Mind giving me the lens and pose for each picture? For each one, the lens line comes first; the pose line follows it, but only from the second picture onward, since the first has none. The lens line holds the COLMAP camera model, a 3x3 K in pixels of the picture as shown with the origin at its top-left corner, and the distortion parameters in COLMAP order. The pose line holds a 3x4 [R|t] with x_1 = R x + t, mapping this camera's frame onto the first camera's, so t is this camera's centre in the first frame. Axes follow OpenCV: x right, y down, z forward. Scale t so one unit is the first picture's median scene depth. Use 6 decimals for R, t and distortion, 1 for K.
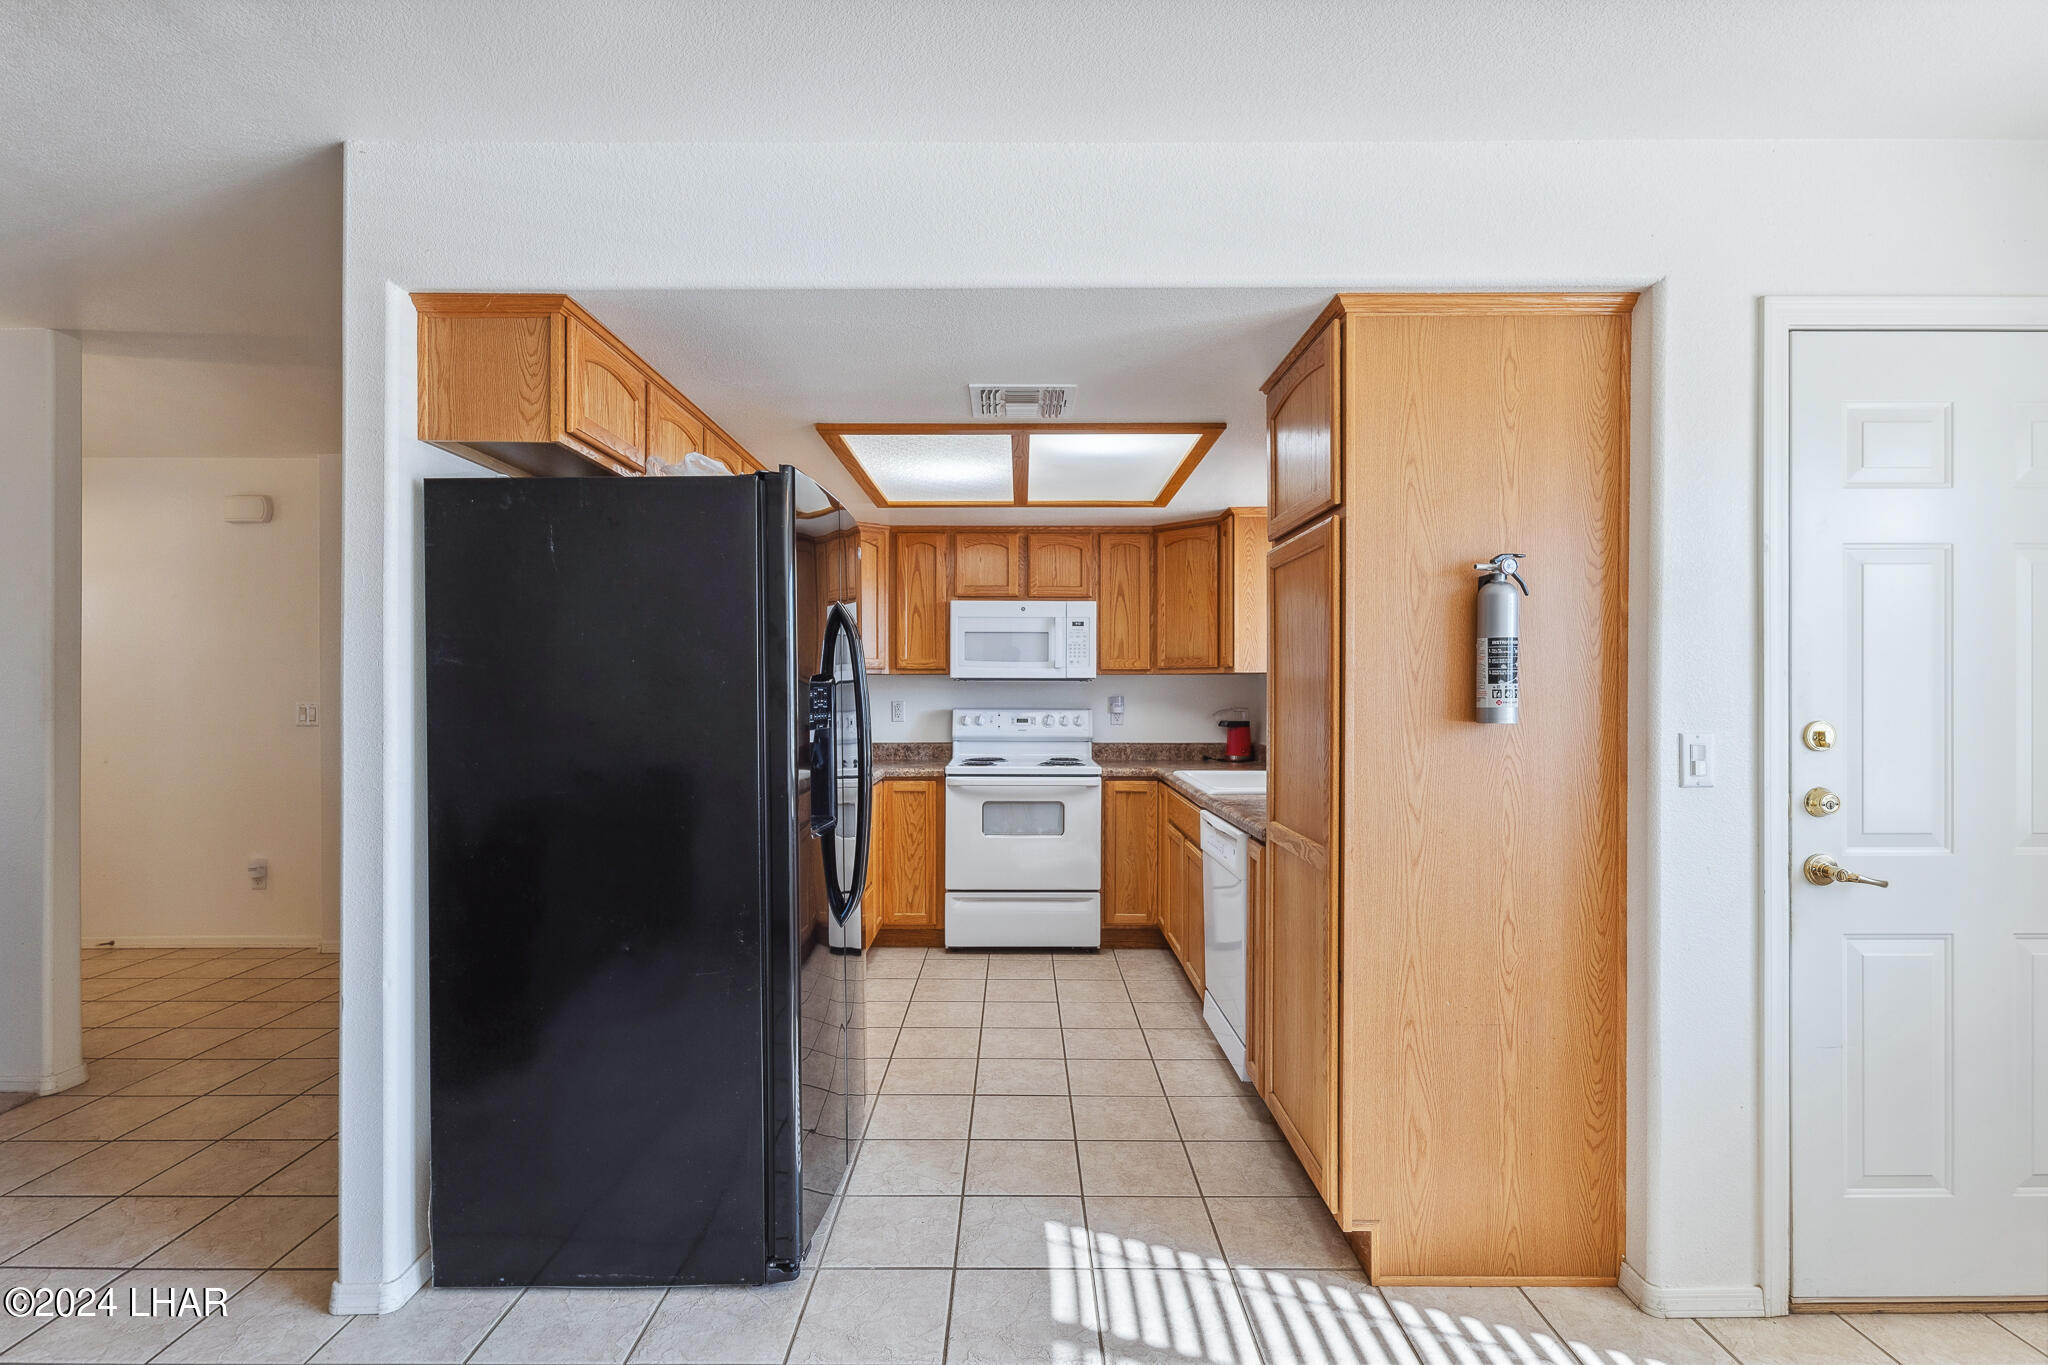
lens RADIAL K [[961.1, 0, 1019.3], [0, 961.1, 689.7], [0, 0, 1]] dist [0.000965, 0.000043]
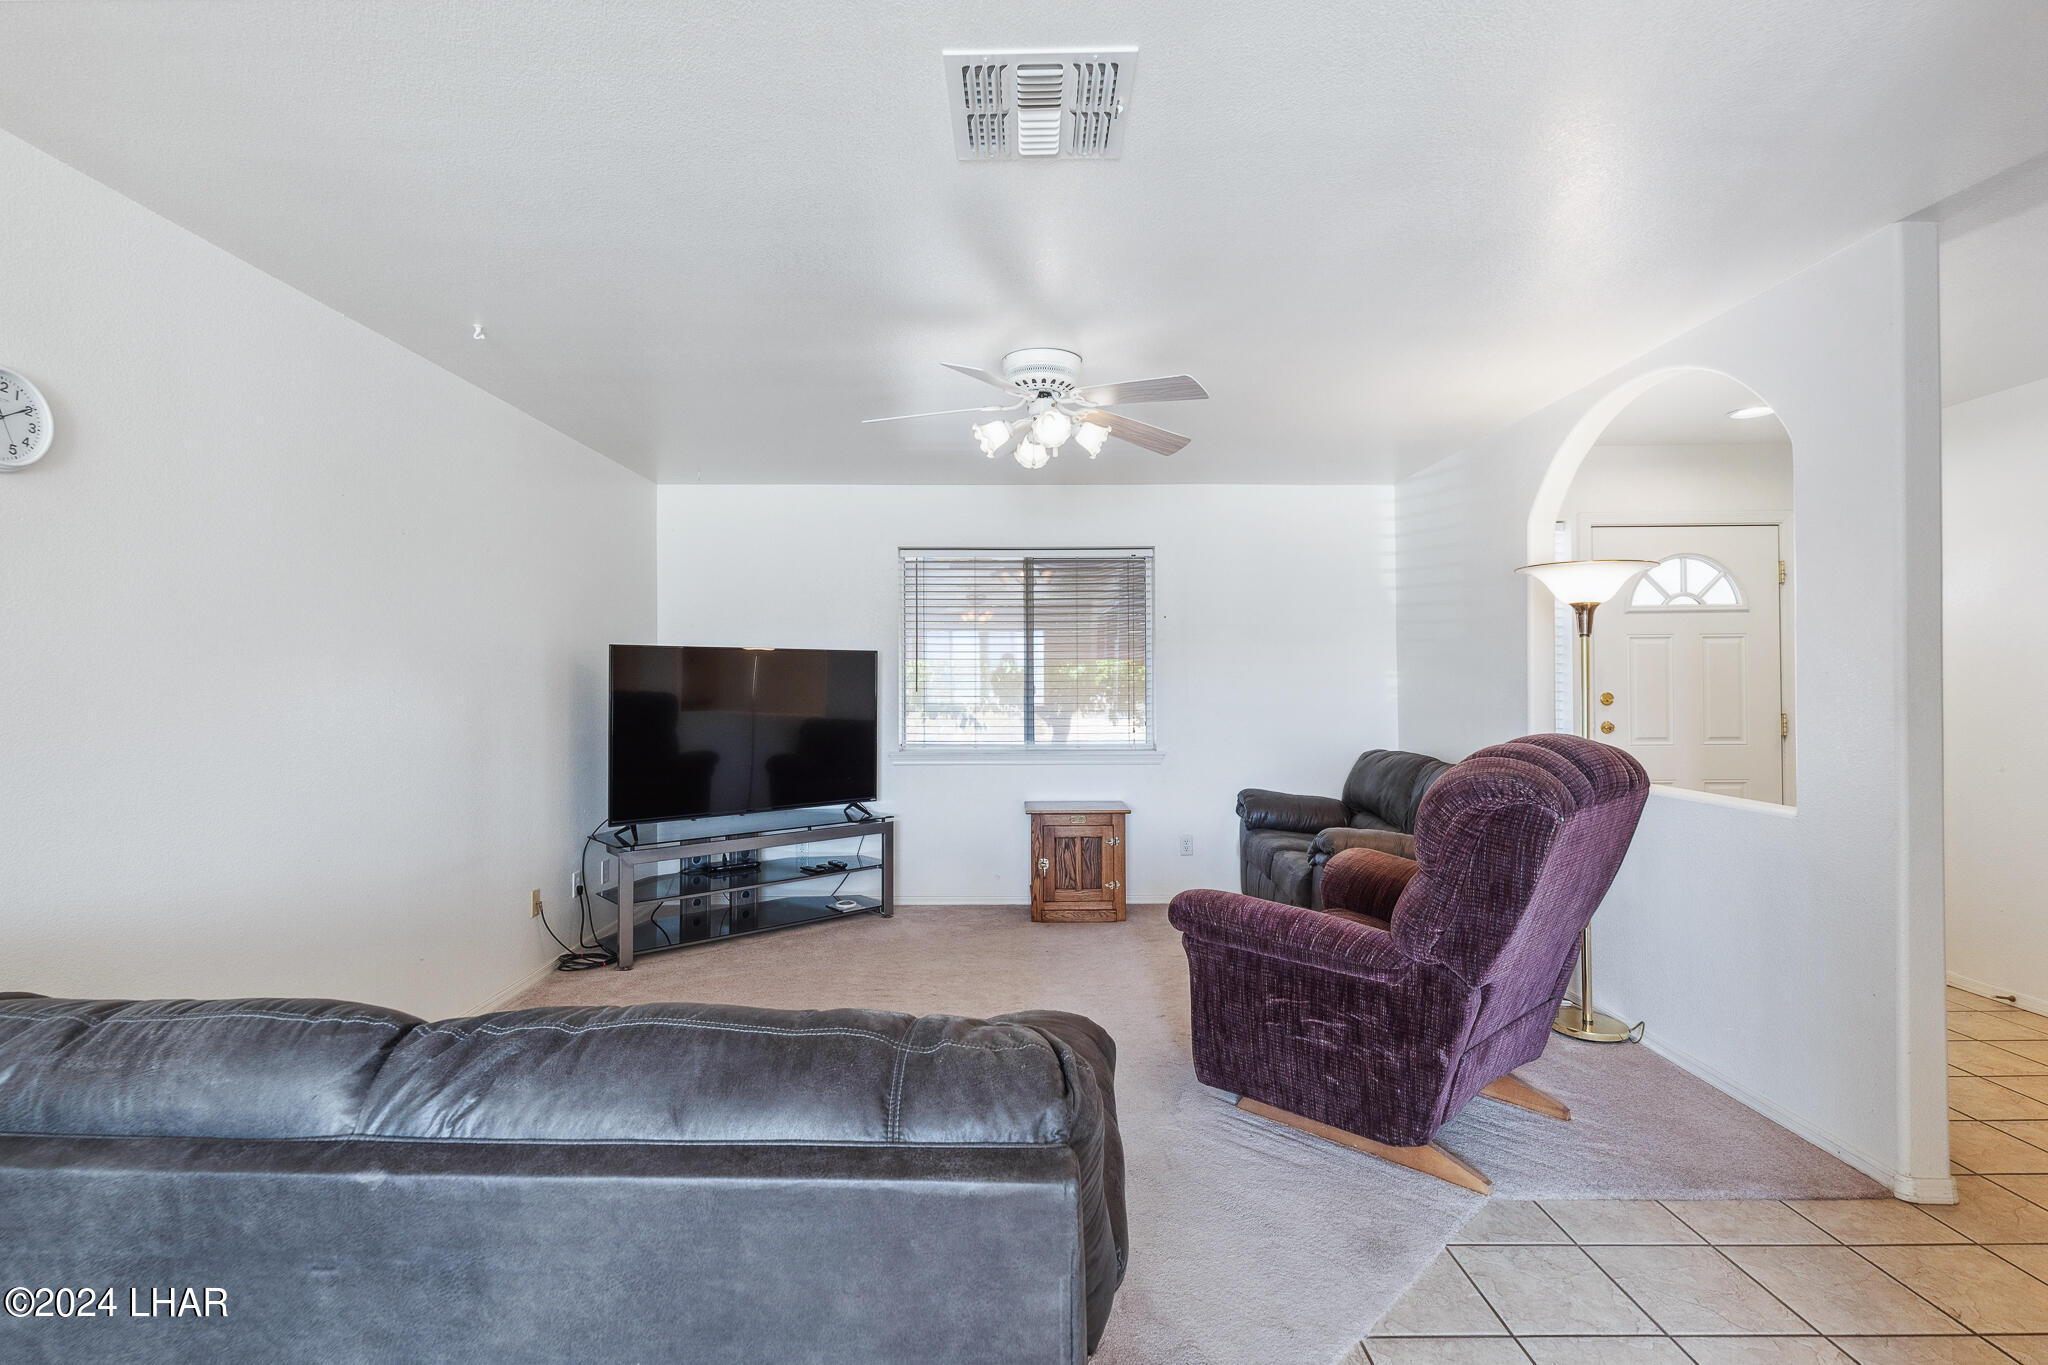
lens RADIAL K [[965.5, 0, 1018.5], [0, 965.5, 676.0], [0, 0, 1]] dist [0.001257, 0.002026]
pose [[-0.001562, -0.007049, -0.999974, -0.142892], [0.003098, 0.999970, -0.007054, -0.000249], [0.999994, -0.003109, -0.001540, 0.185148]]
